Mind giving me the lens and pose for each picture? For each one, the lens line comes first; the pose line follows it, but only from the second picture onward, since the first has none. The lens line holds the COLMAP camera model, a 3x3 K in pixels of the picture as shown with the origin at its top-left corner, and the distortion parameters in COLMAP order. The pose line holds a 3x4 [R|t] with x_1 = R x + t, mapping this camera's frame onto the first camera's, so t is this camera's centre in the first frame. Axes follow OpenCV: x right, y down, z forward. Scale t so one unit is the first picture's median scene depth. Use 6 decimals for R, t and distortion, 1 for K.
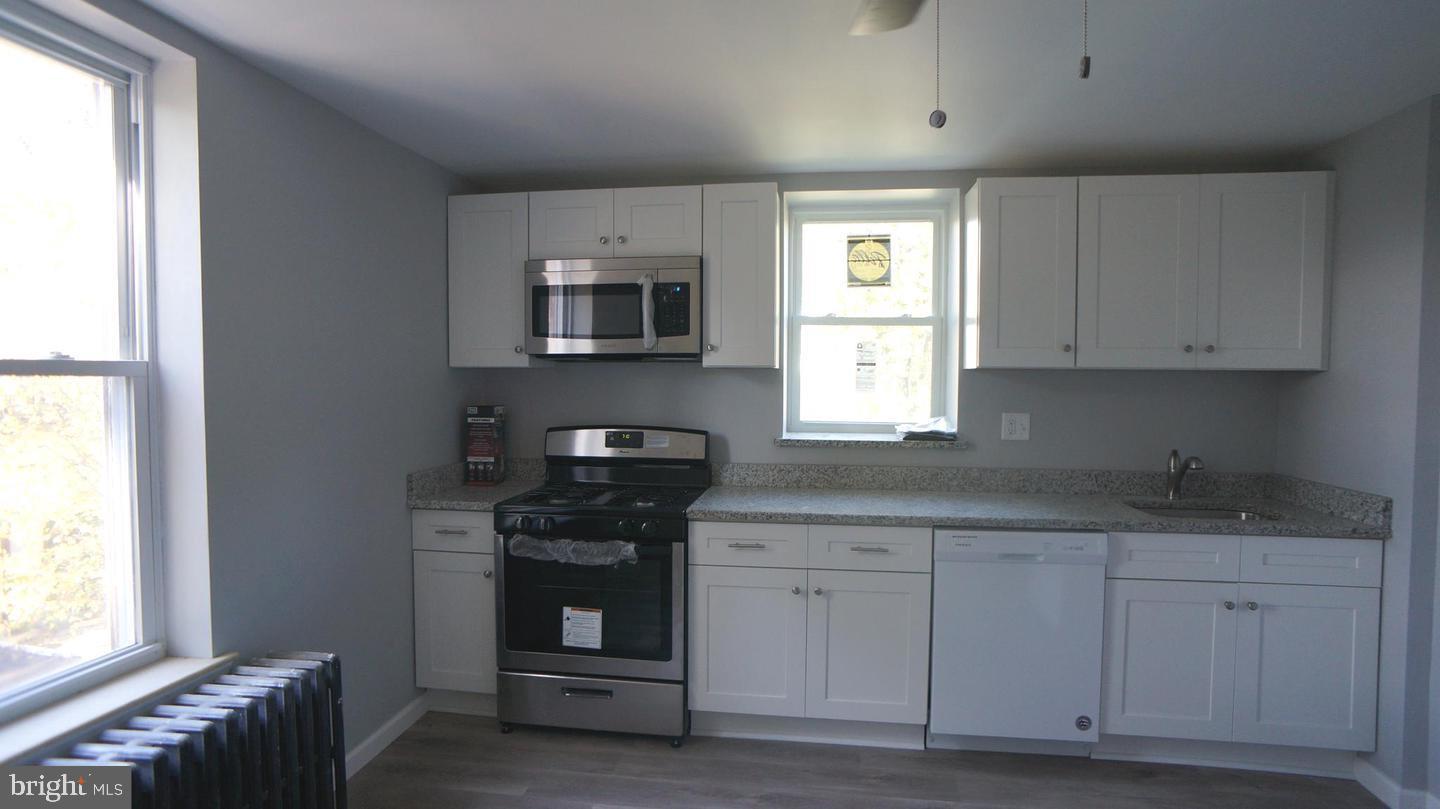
lens RADIAL K [[771.9, 0, 720.0], [0, 771.9, 404.5], [0, 0, 1]] dist [-0.080568, 0.060643]
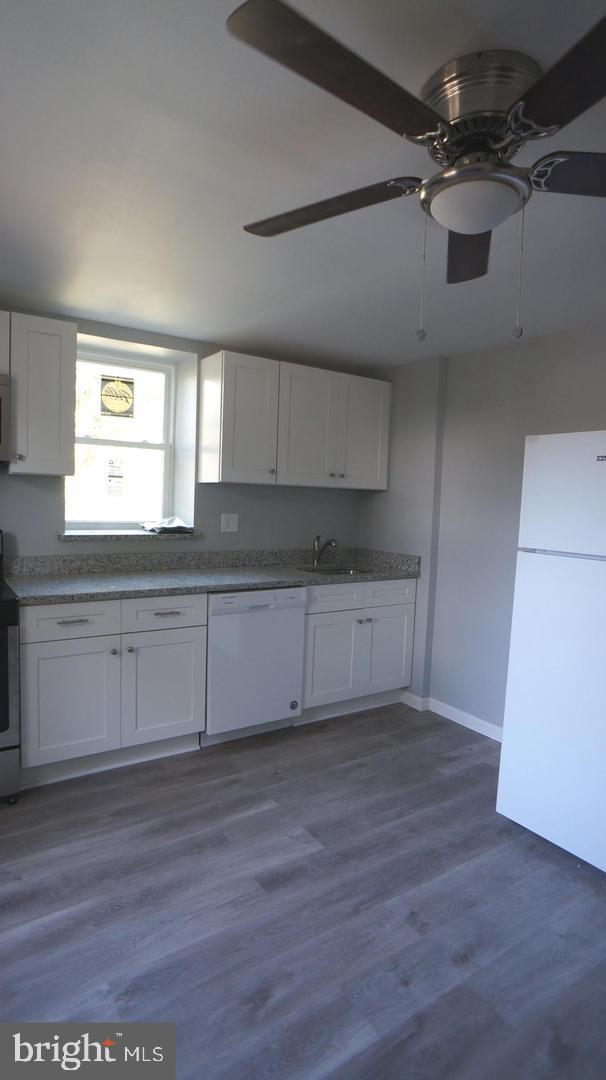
lens RADIAL K [[578.9, 0, 324.7], [0, 578.9, 535.1], [0, 0, 1]] dist [-0.080568, 0.060643]
pose [[0.725891, -0.025050, 0.687353, -0.280070], [-0.004086, 0.999162, 0.040728, 0.006967], [-0.687798, -0.032373, 0.725180, 0.067425]]
